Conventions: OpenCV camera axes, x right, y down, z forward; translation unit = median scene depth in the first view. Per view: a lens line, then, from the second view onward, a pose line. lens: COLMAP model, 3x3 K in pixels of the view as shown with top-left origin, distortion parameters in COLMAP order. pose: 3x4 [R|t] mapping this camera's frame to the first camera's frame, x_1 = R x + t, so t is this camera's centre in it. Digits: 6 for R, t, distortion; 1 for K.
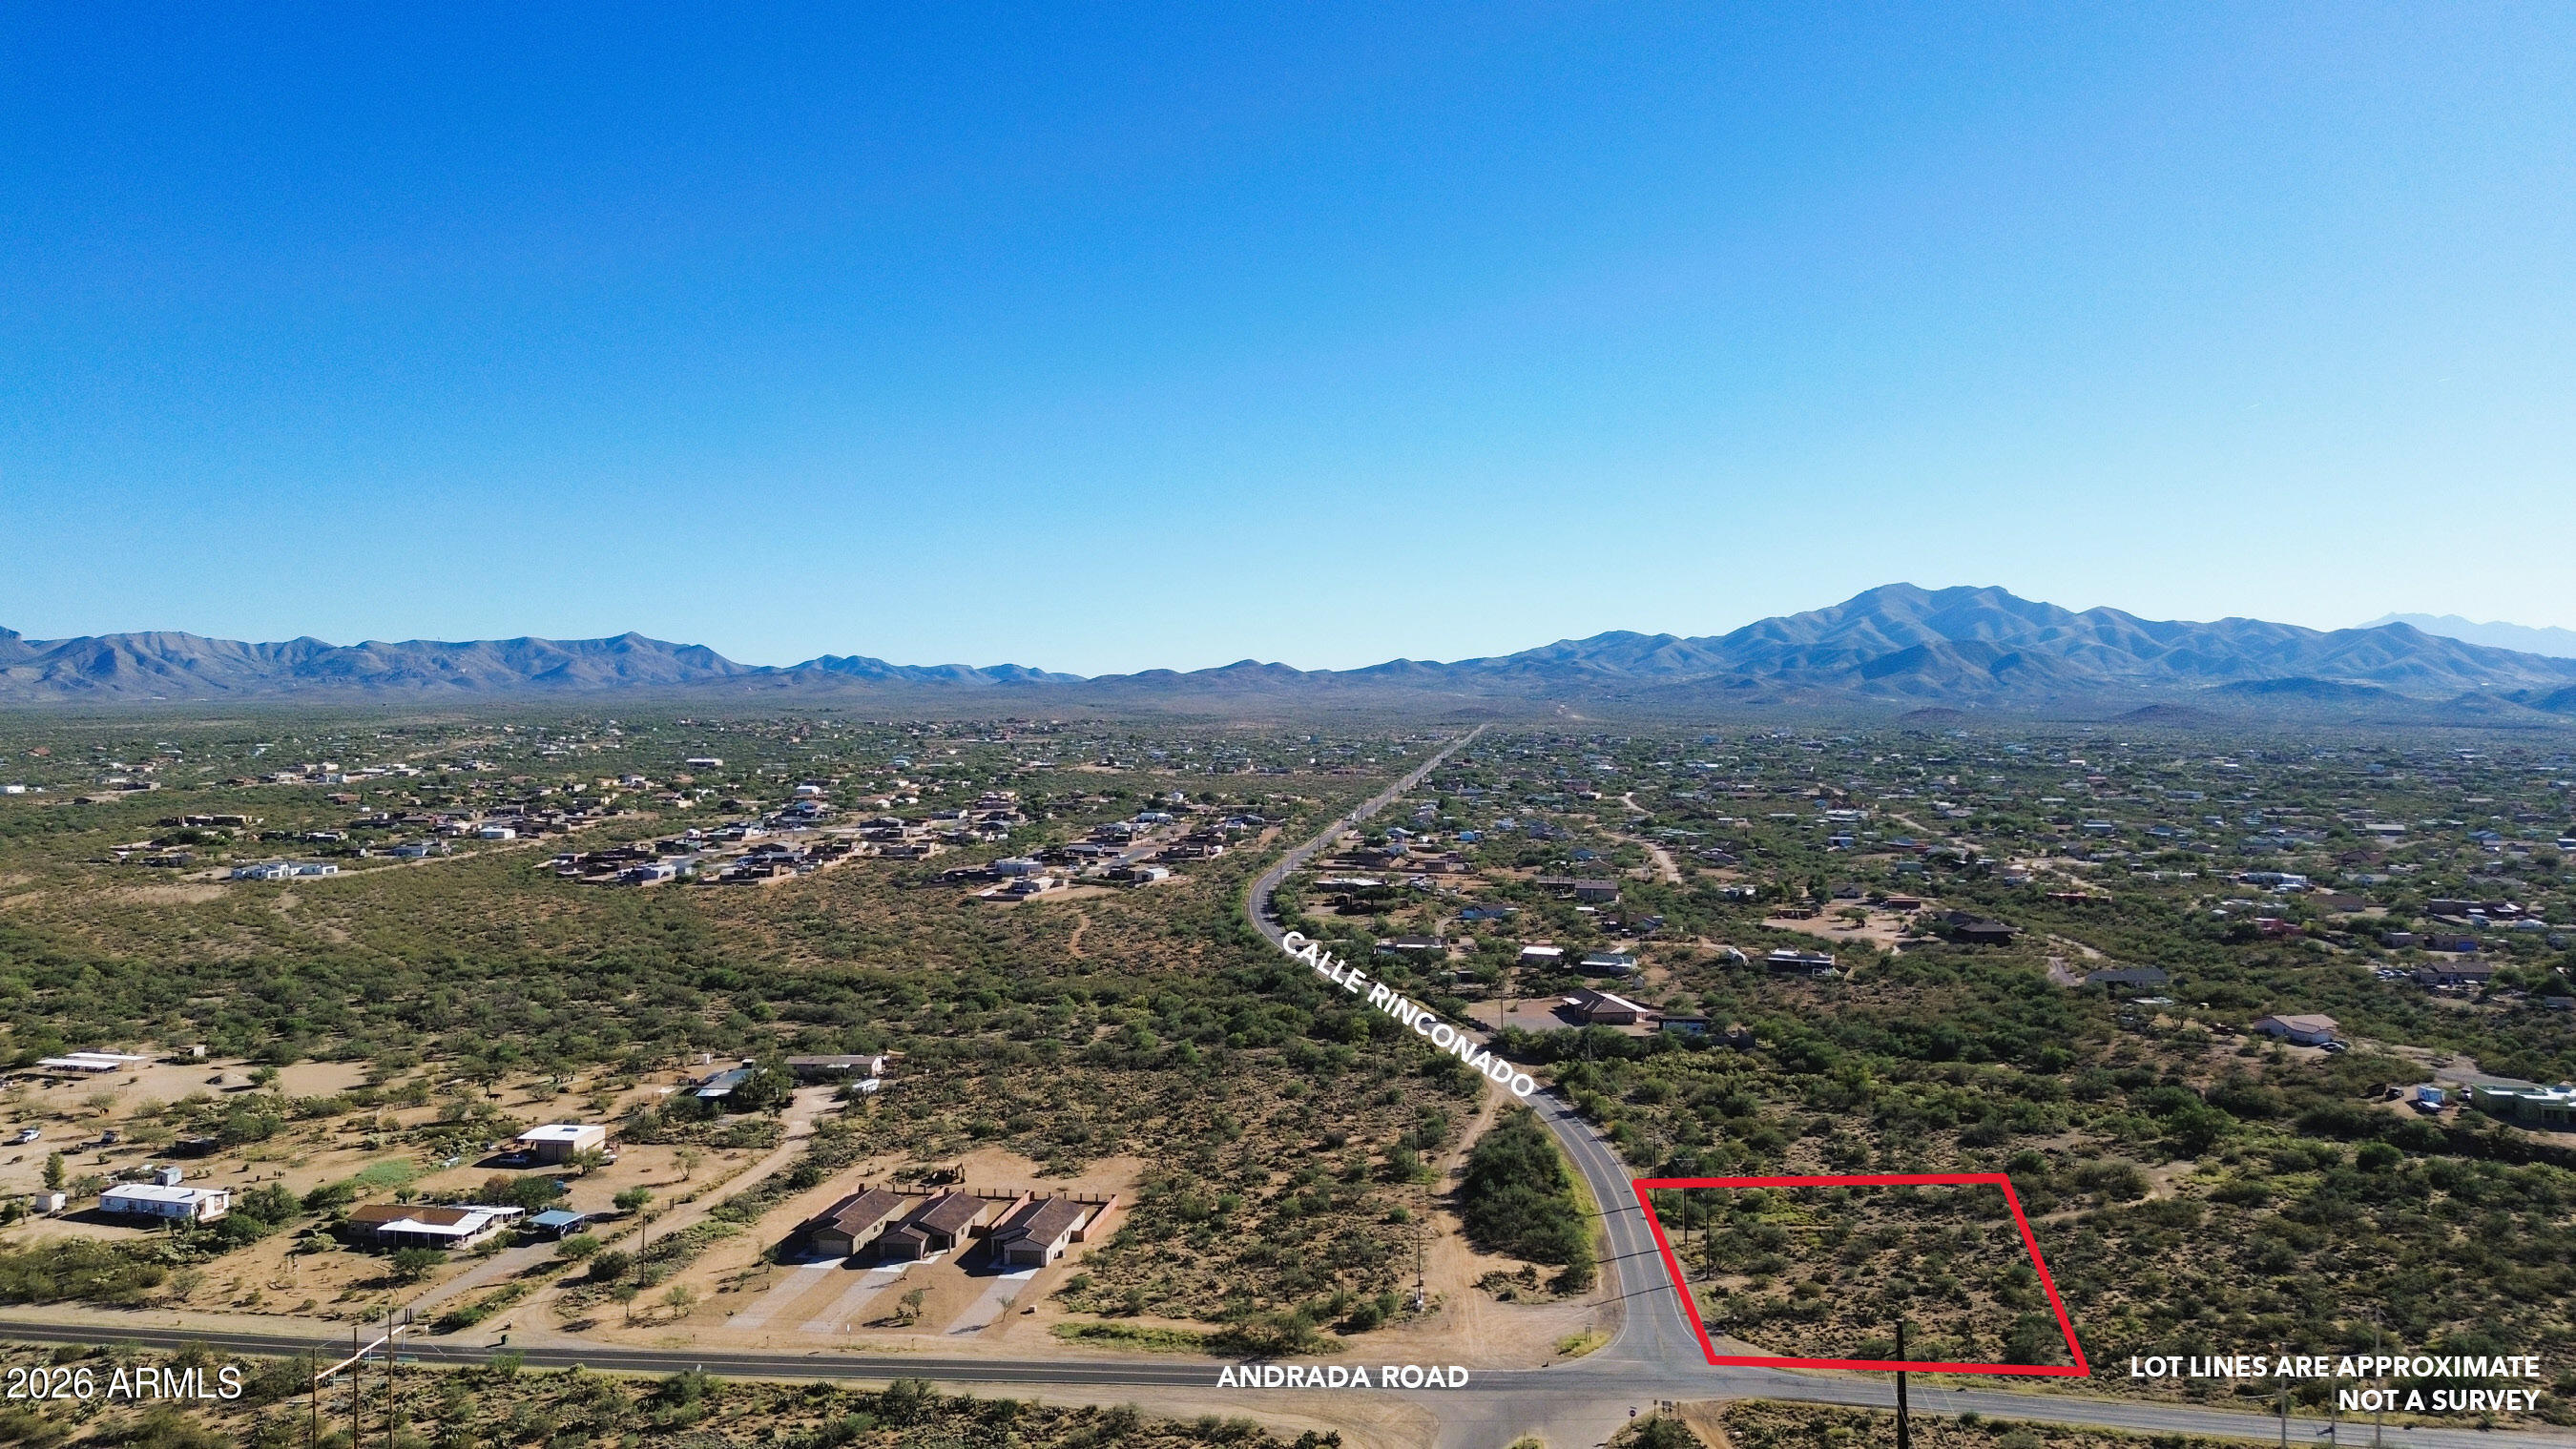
lens RADIAL K [[1841.5, 0, 1286.3], [0, 1841.5, 713.8], [0, 0, 1]] dist [0.077586, -0.075518]
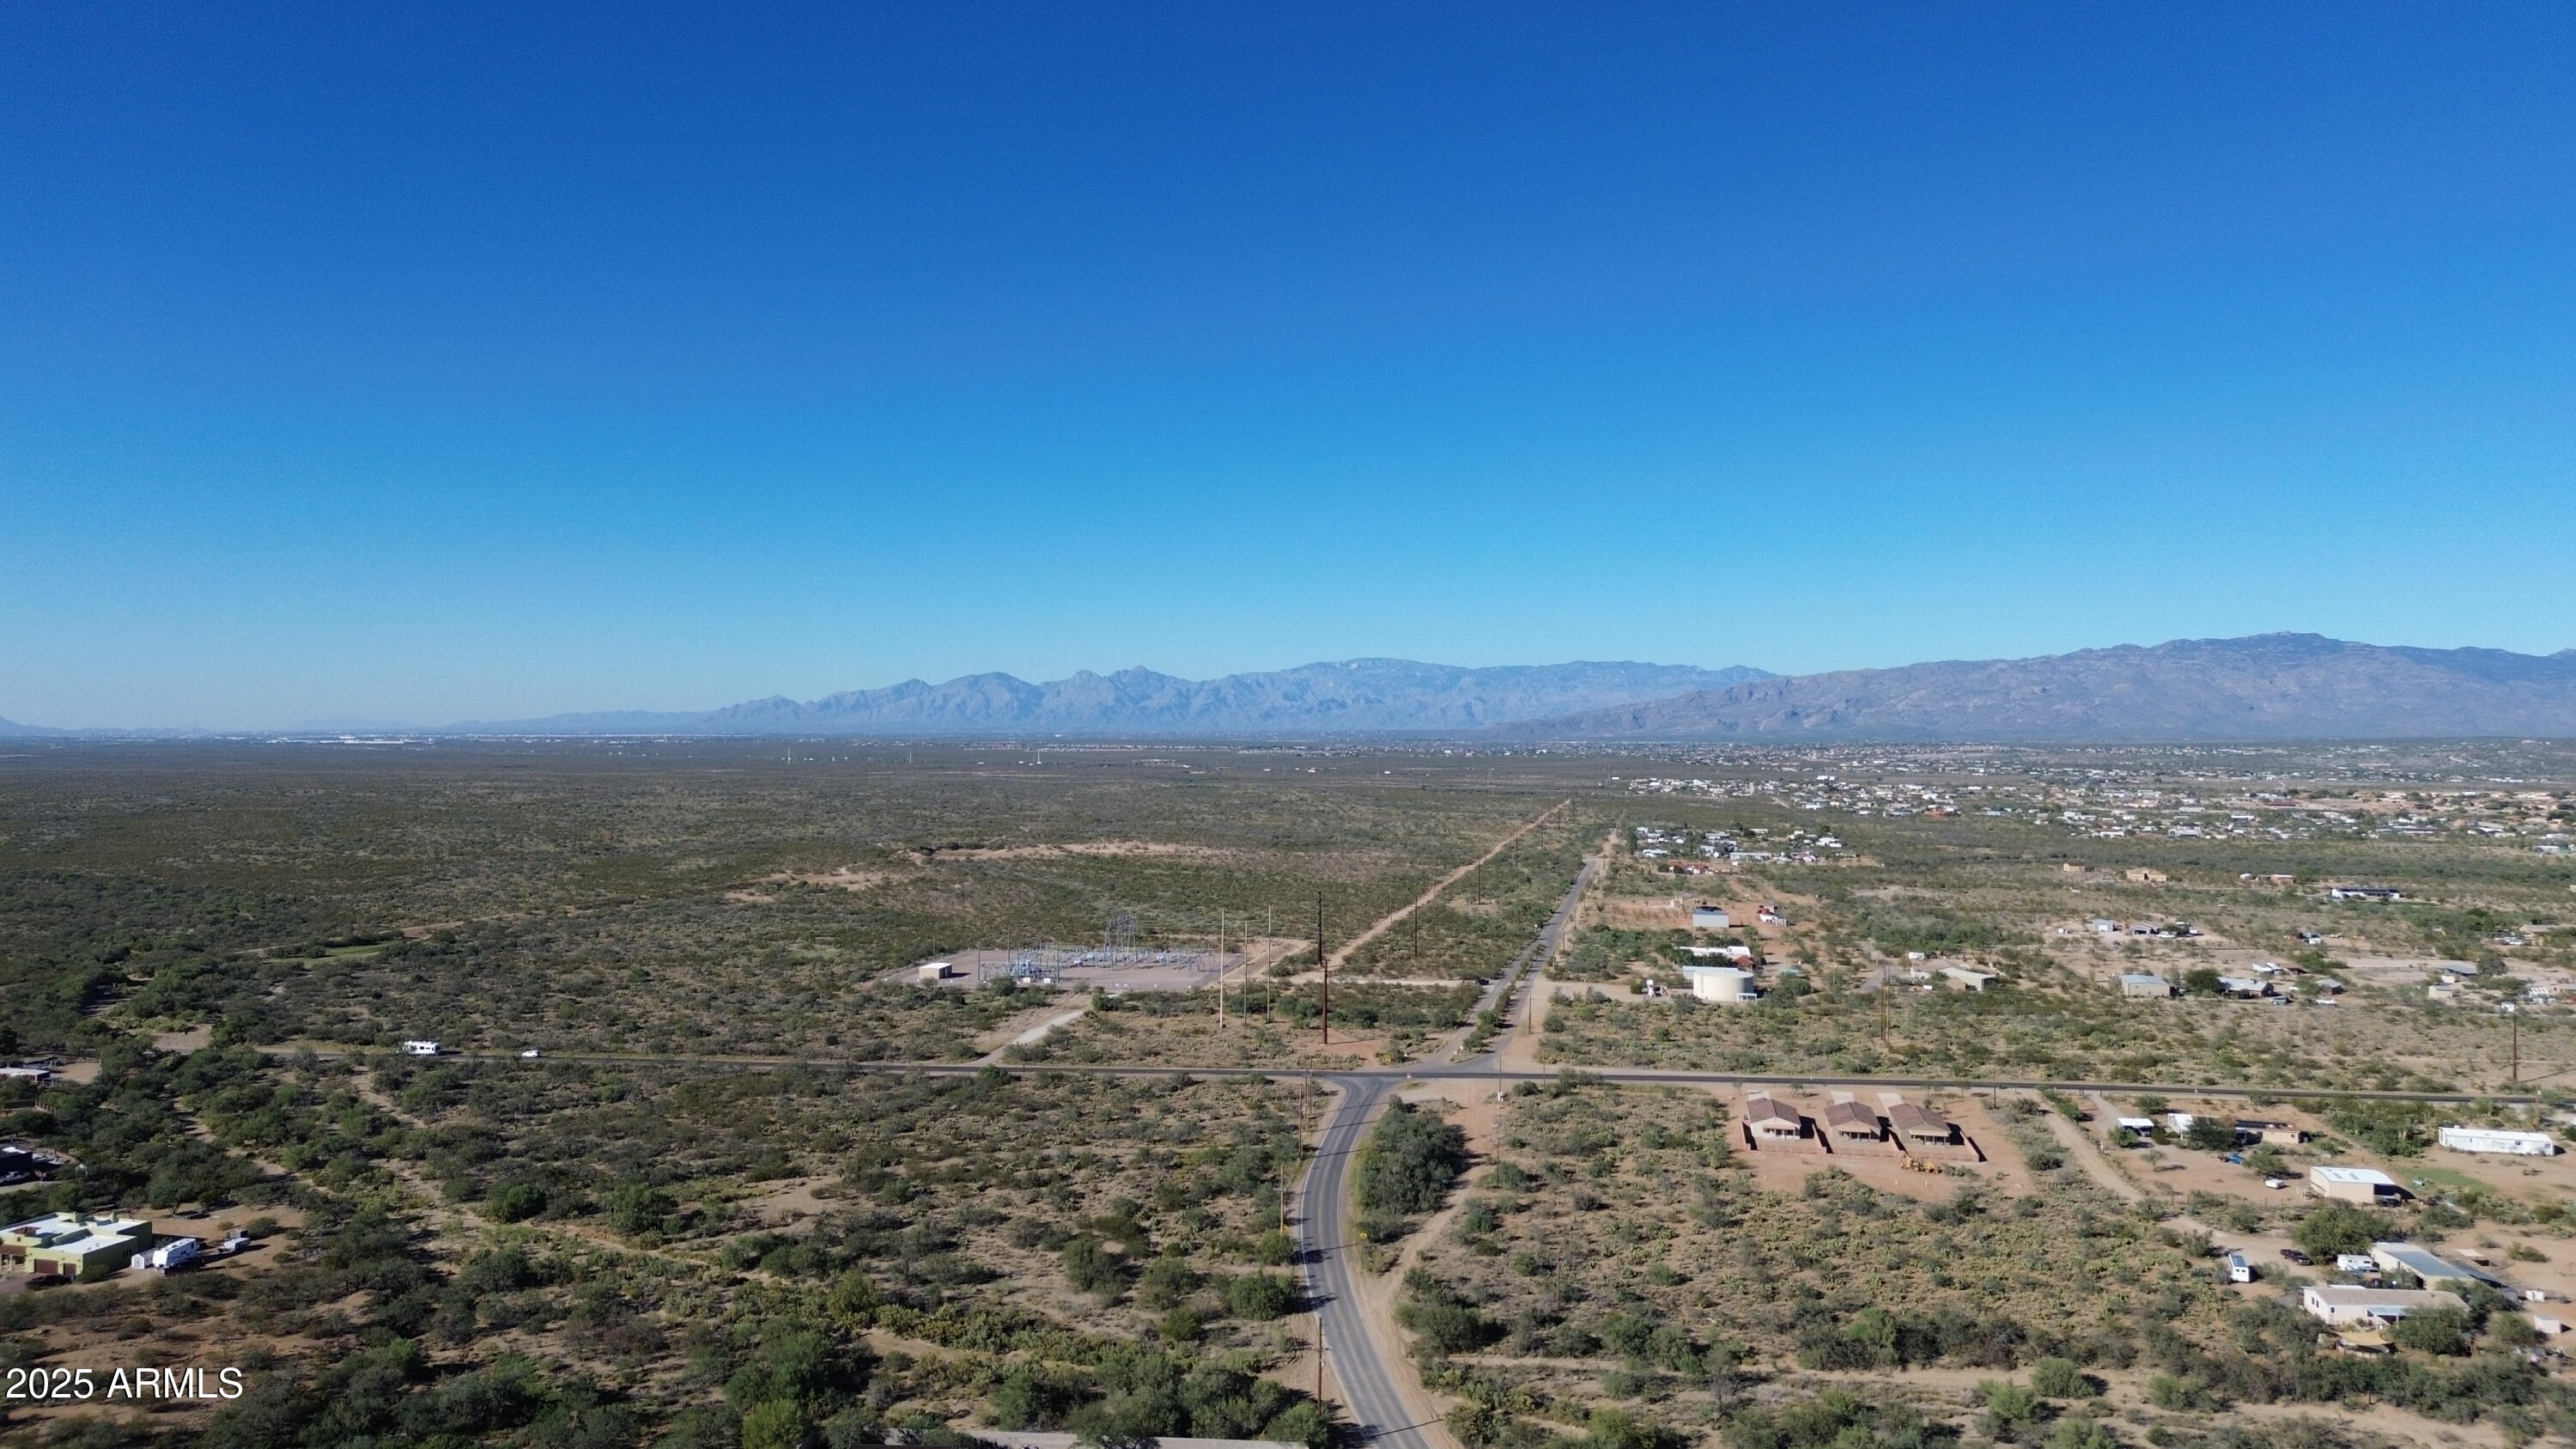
lens RADIAL K [[1839.2, 0, 1292.0], [0, 1839.2, 722.4], [0, 0, 1]] dist [0.078496, -0.077874]
pose [[-0.998584, 0.000936, 0.053185, 0.113135], [0.000859, 0.999999, -0.001476, -0.008218], [-0.053186, -0.001428, -0.998584, 1.749322]]
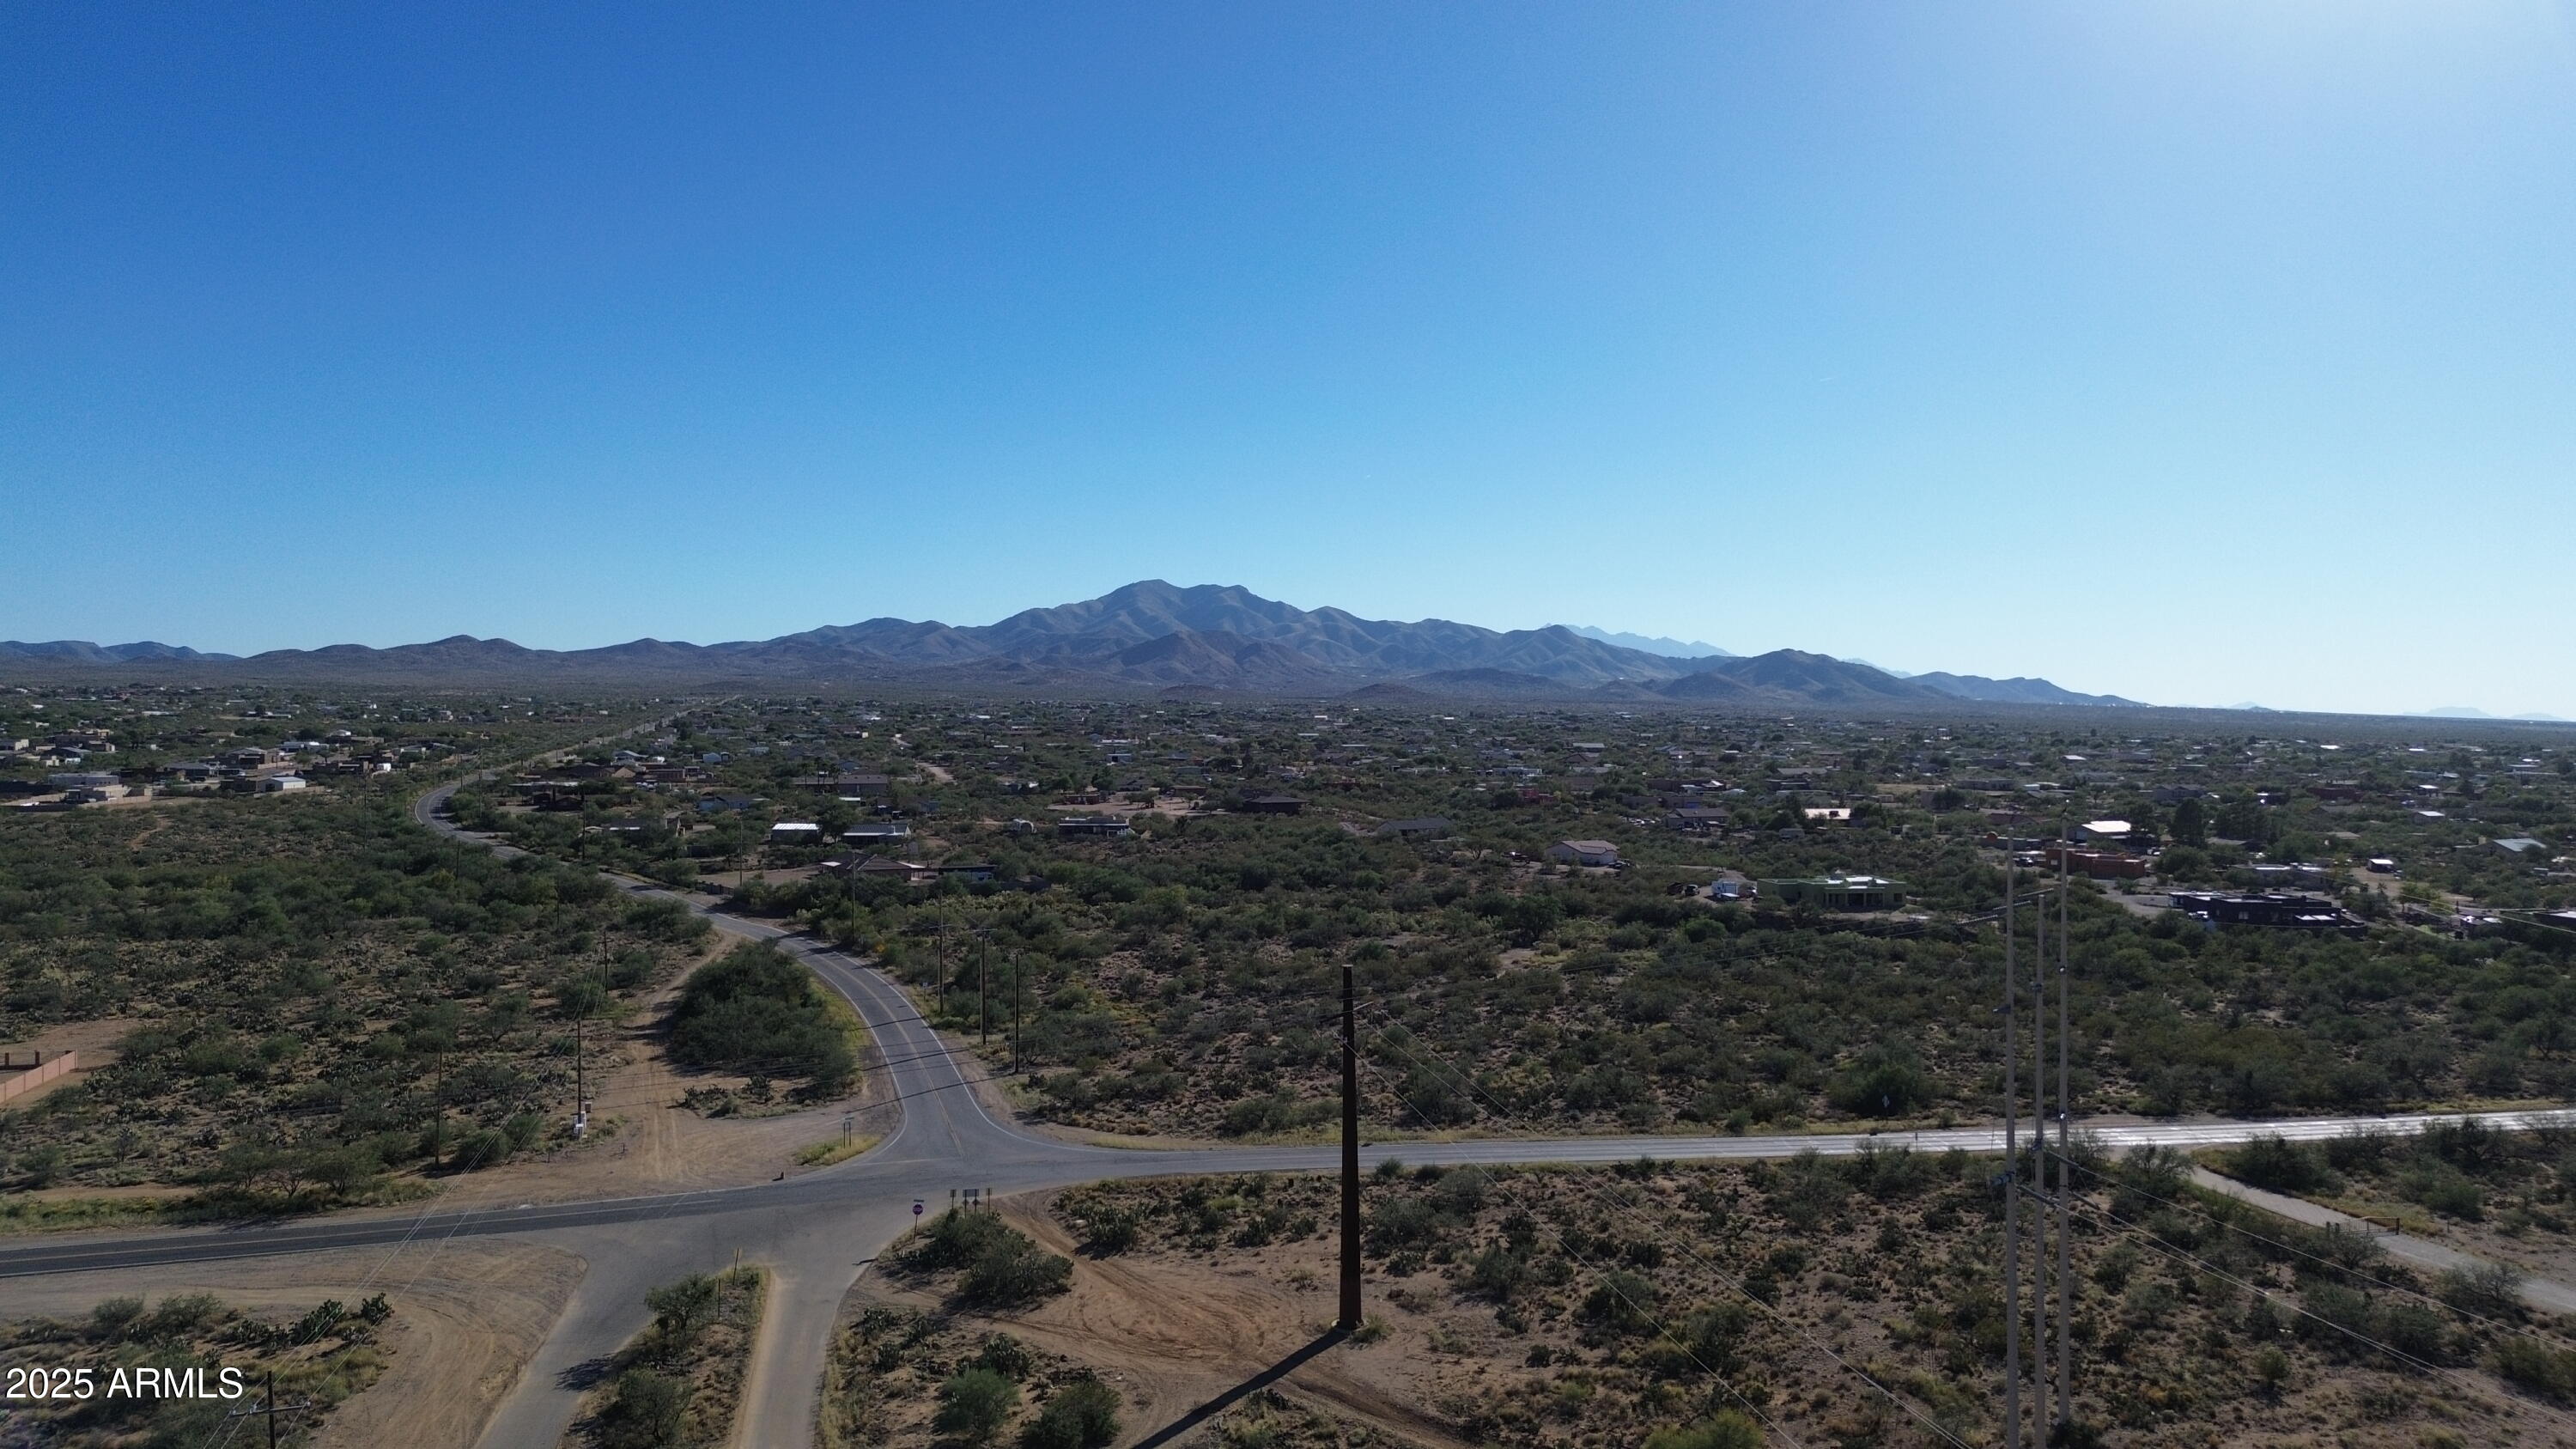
lens RADIAL K [[1839.2, 0, 1304.3], [0, 1839.2, 709.7], [0, 0, 1]] dist [0.078496, -0.077874]
pose [[0.920297, 0.003507, 0.391205, 0.033124], [-0.003313, 0.999994, -0.001171, 0.114083], [-0.391207, -0.000218, 0.920303, 0.204820]]
